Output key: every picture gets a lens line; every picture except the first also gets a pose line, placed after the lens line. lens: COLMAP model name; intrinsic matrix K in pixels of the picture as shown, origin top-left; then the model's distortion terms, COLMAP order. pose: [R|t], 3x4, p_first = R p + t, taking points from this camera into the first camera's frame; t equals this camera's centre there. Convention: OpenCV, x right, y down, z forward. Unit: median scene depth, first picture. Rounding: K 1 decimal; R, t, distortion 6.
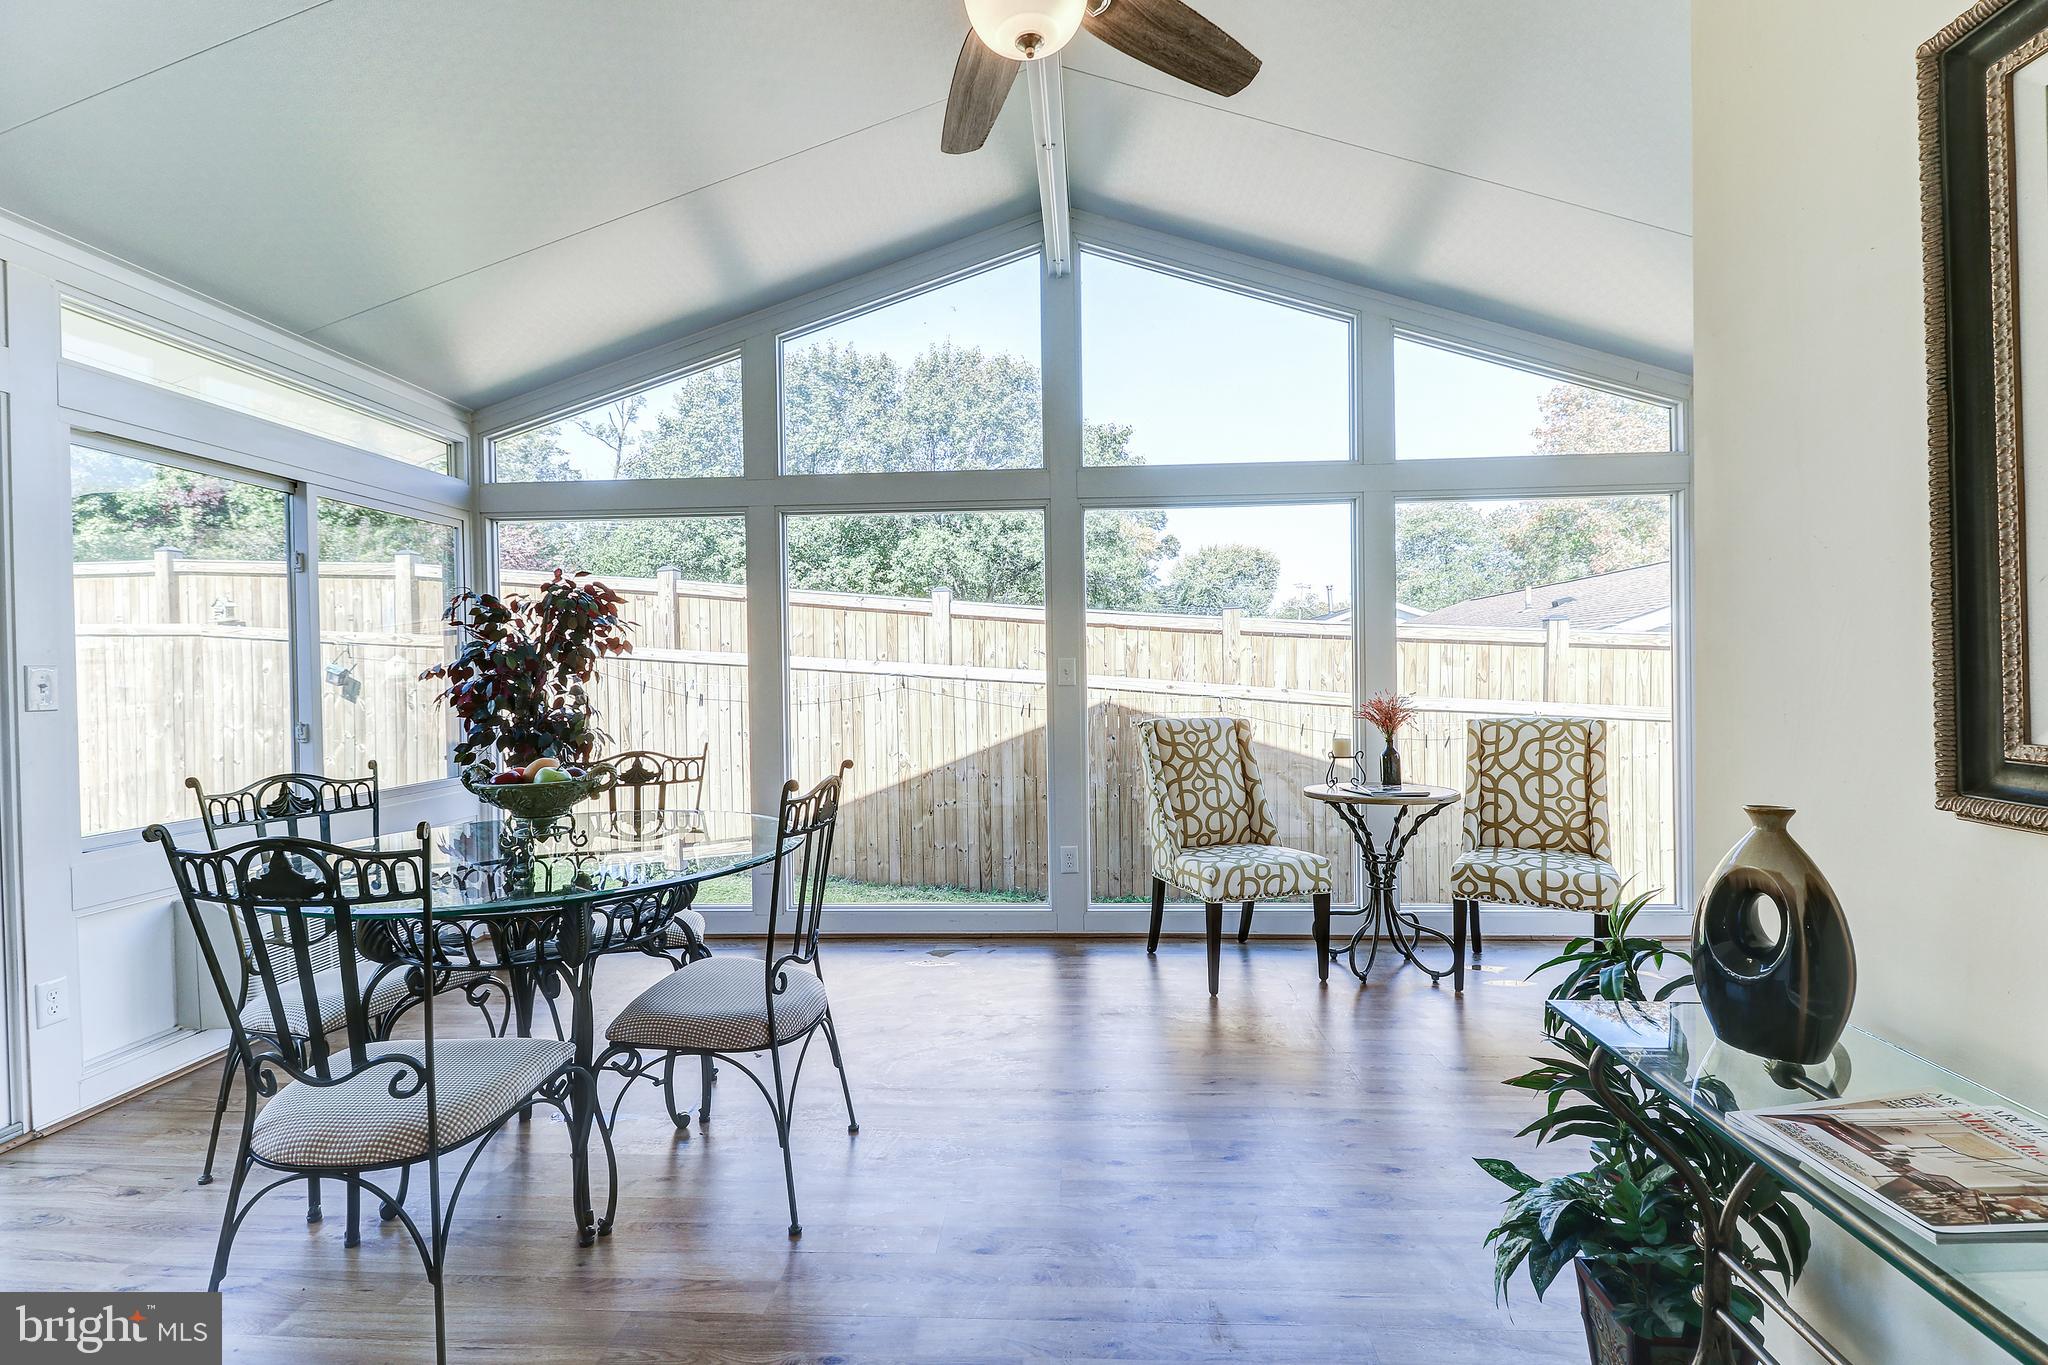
lens RADIAL K [[933.3, 0, 1027.8], [0, 933.3, 675.7], [0, 0, 1]] dist [0.008206, -0.010306]
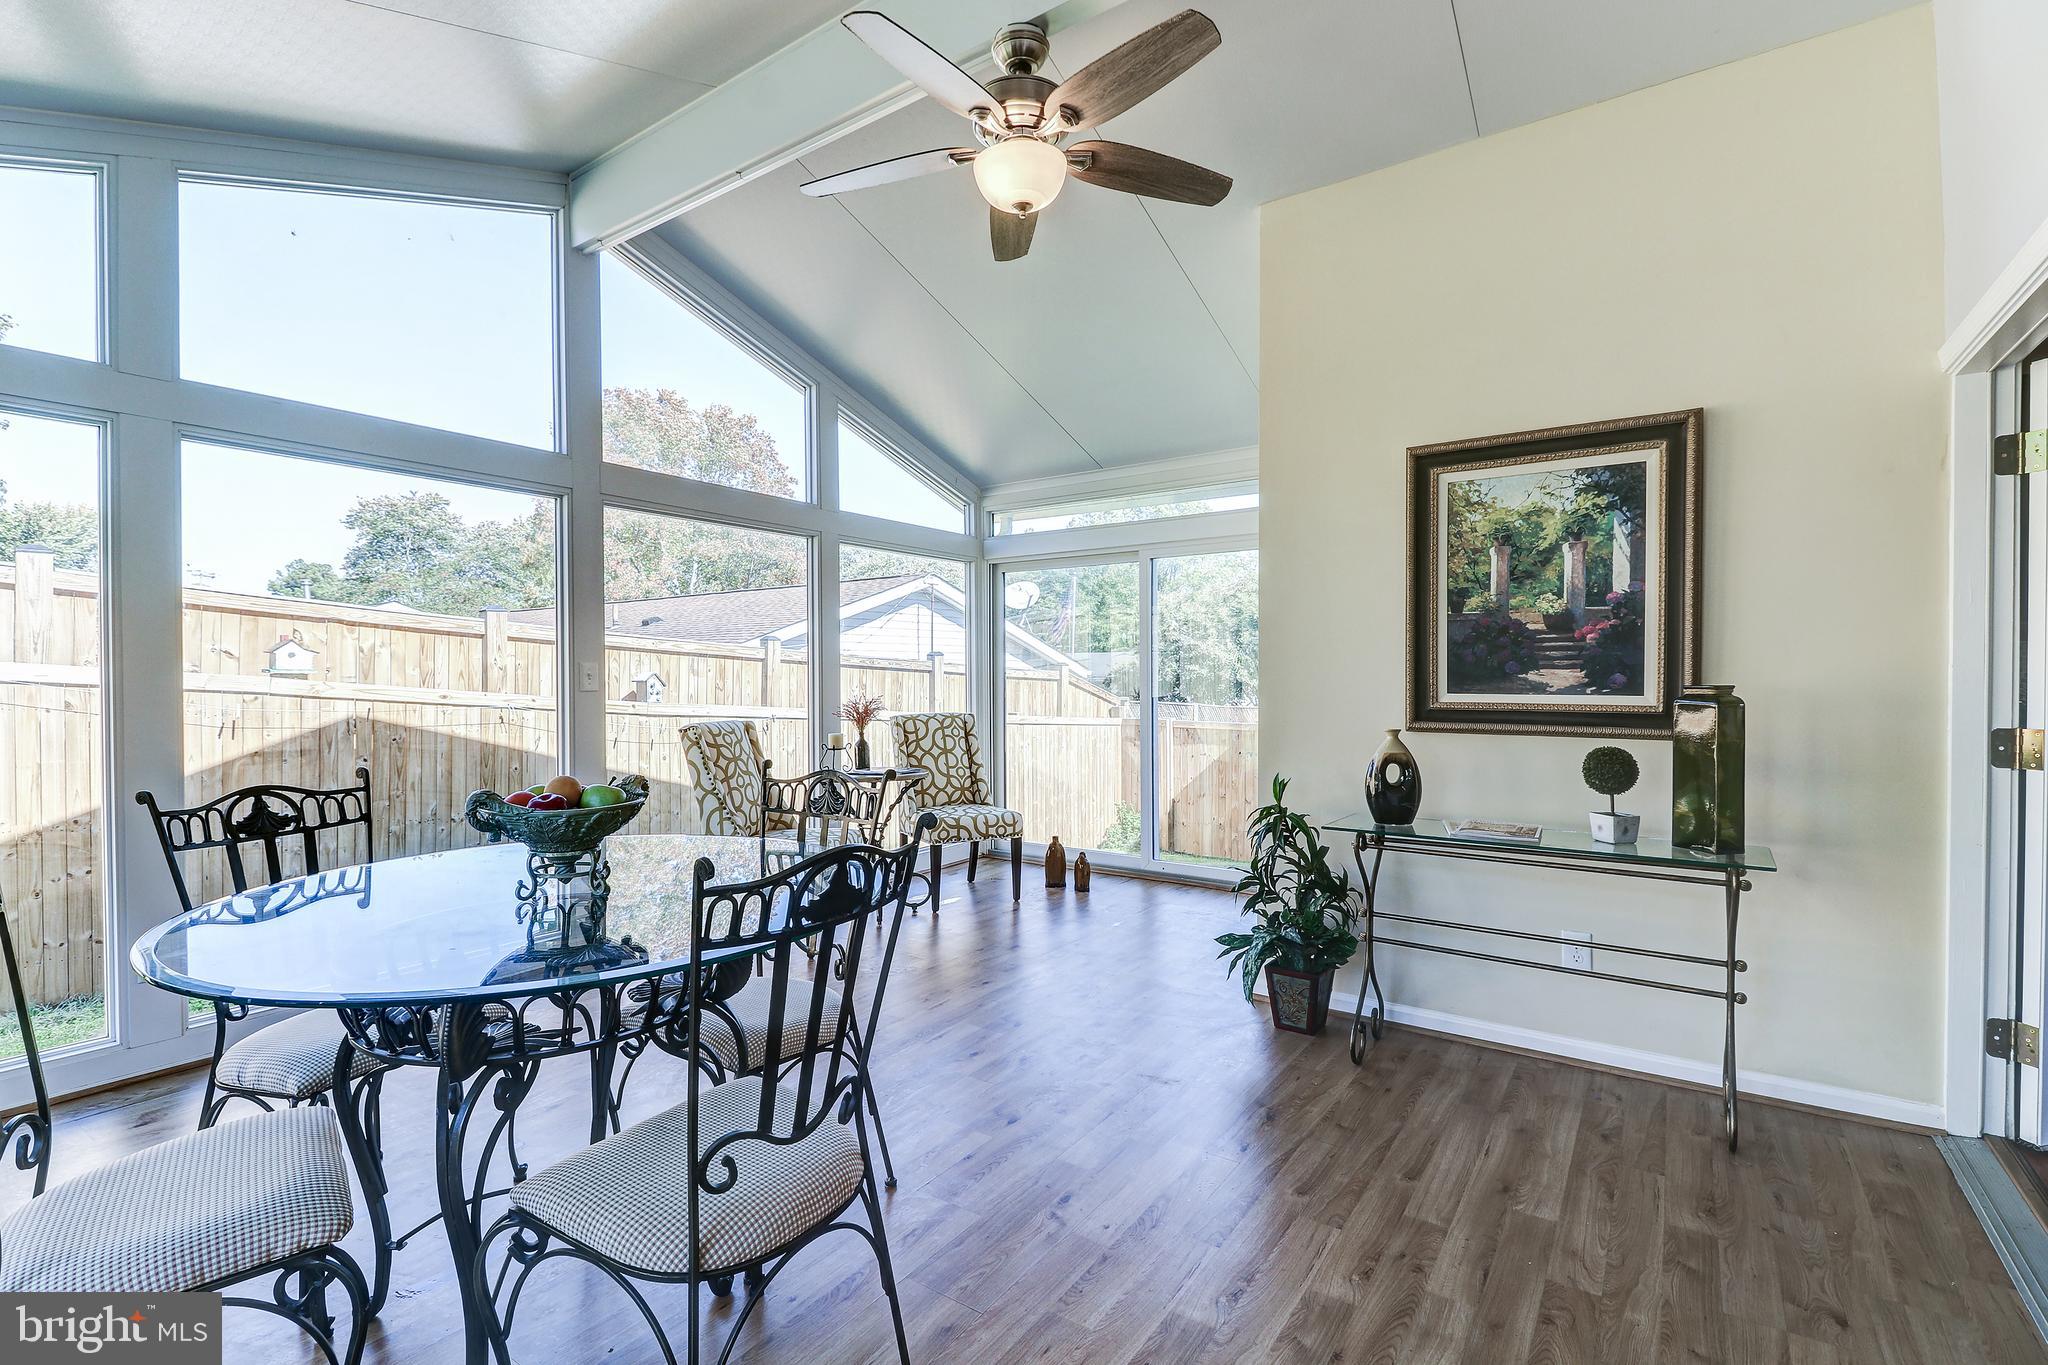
lens RADIAL K [[933.3, 0, 1022.3], [0, 933.3, 675.3], [0, 0, 1]] dist [0.008206, -0.010306]
pose [[0.519342, 0.013462, 0.854461, -0.584819], [-0.001146, 0.999886, -0.015057, 0.009153], [-0.854566, 0.006841, 0.519298, 0.158768]]
